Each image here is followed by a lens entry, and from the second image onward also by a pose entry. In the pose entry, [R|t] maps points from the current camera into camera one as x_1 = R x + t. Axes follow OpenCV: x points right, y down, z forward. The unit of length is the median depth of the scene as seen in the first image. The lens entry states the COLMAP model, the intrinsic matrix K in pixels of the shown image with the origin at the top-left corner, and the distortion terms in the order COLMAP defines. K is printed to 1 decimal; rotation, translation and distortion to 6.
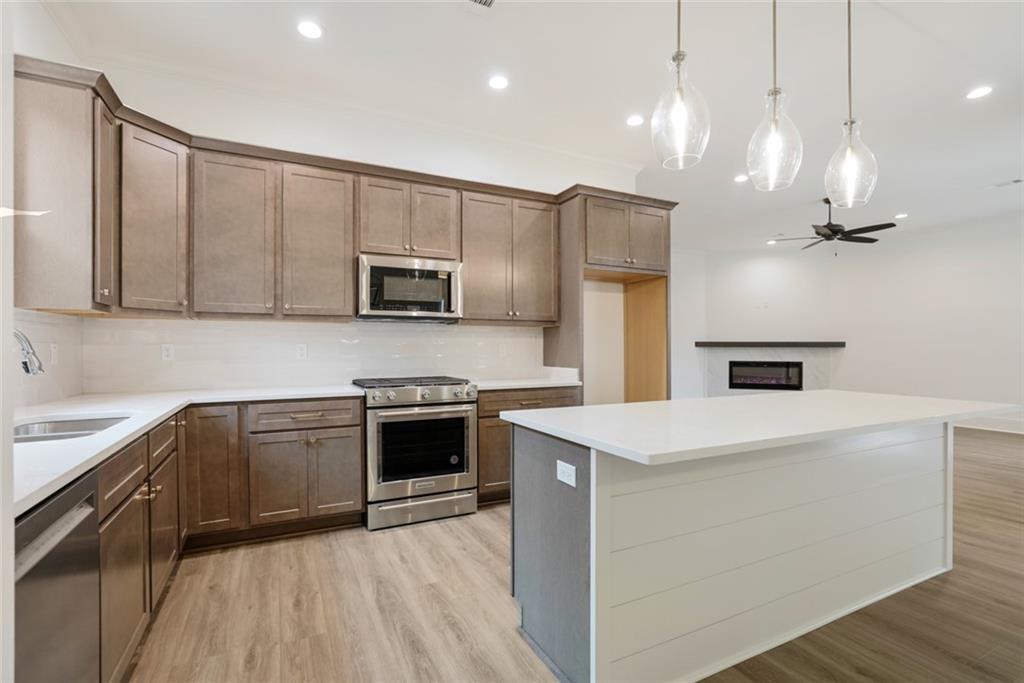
lens RADIAL K [[476.4, 0, 511.7], [0, 476.4, 346.7], [0, 0, 1]] dist [-0.001458, 0.001525]
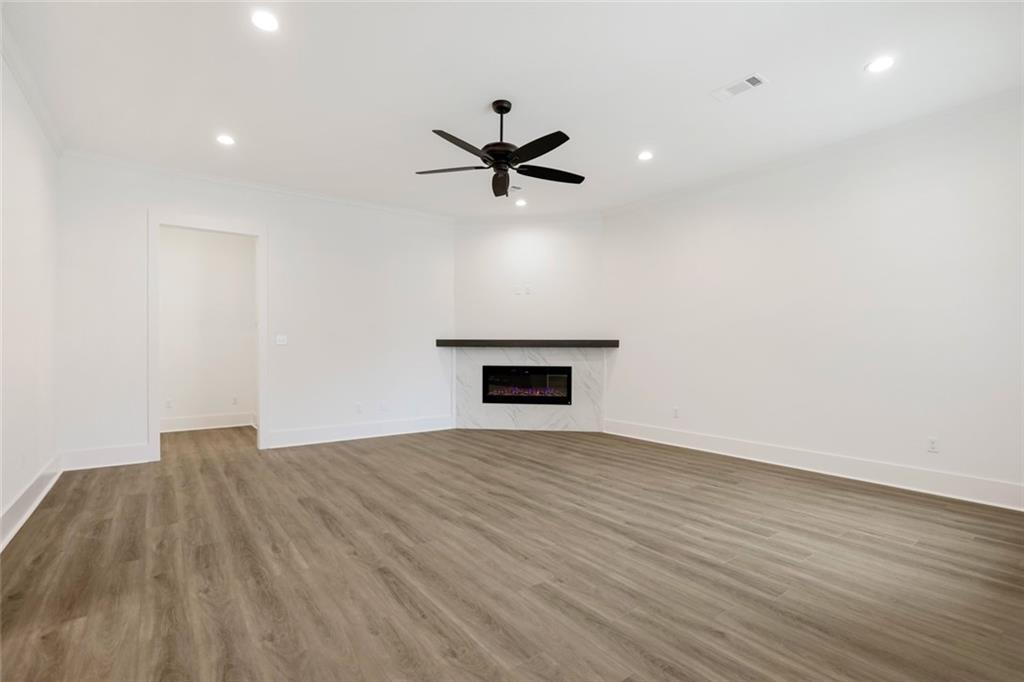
lens RADIAL K [[476.4, 0, 512.7], [0, 476.4, 343.6], [0, 0, 1]] dist [-0.001458, 0.001525]
pose [[0.986531, -0.000757, 0.163574, 0.398965], [0.002804, 0.999921, -0.012284, 0.004444], [-0.163552, 0.012577, 0.986455, 0.268945]]
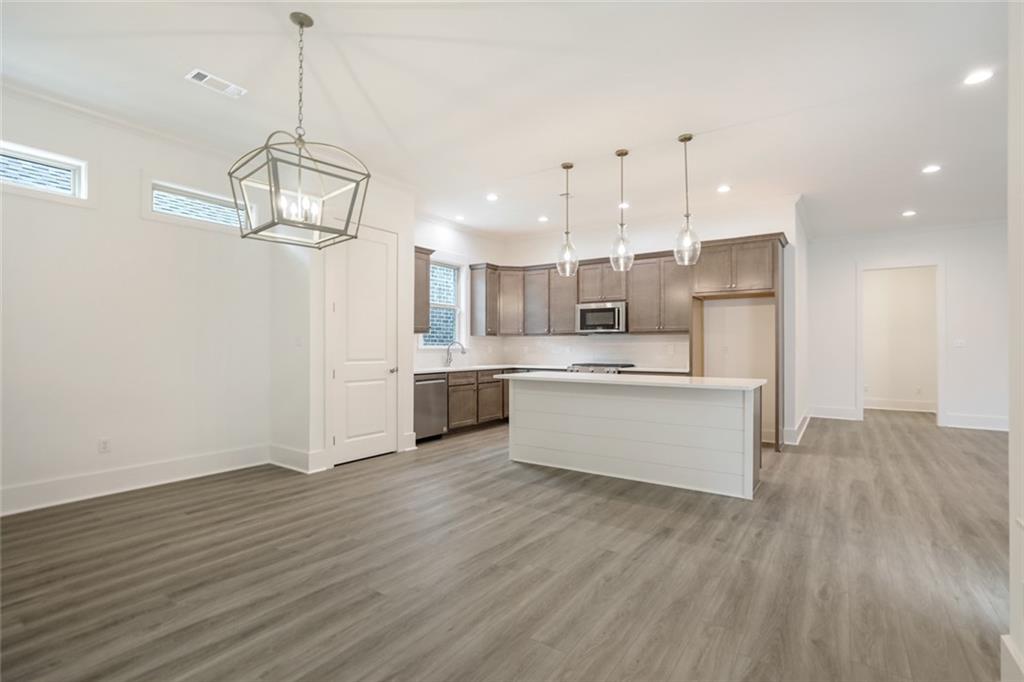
lens RADIAL K [[476.4, 0, 511.3], [0, 476.4, 347.4], [0, 0, 1]] dist [-0.001458, 0.001525]
pose [[0.469734, 0.000416, -0.882808, 0.555169], [-0.004450, 0.999988, -0.001896, 0.002091], [0.882797, 0.004819, 0.469730, -0.102108]]
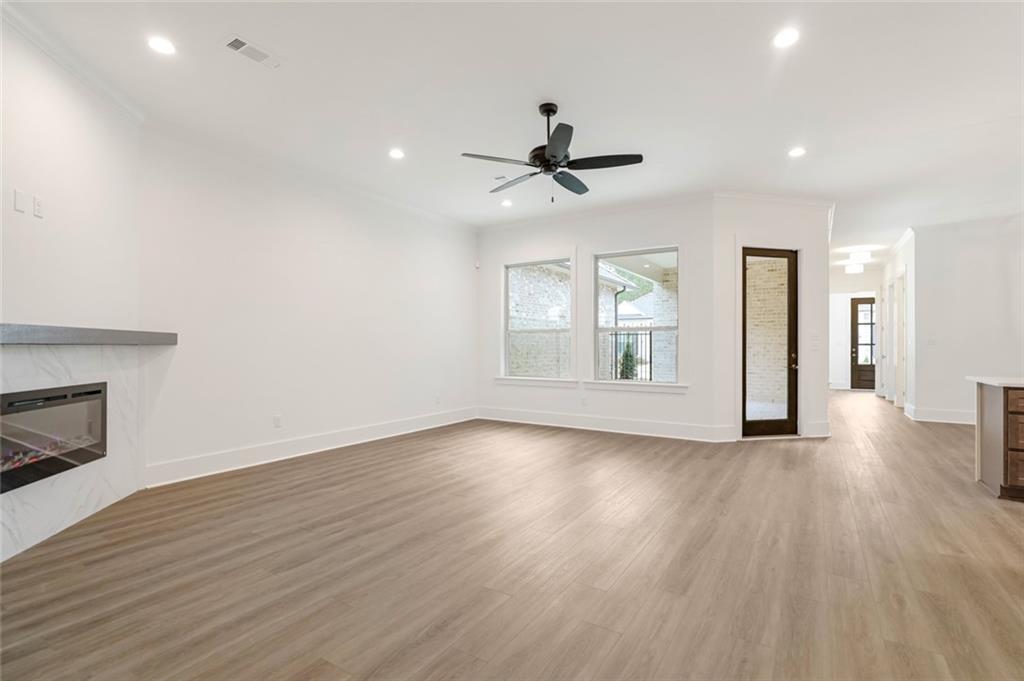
lens RADIAL K [[476.4, 0, 511.7], [0, 476.4, 342.0], [0, 0, 1]] dist [-0.001458, 0.001525]
pose [[-0.502762, 0.003634, 0.864417, 0.105178], [-0.000658, 0.999989, -0.004587, 0.000793], [-0.864424, -0.002875, -0.502754, 0.923812]]
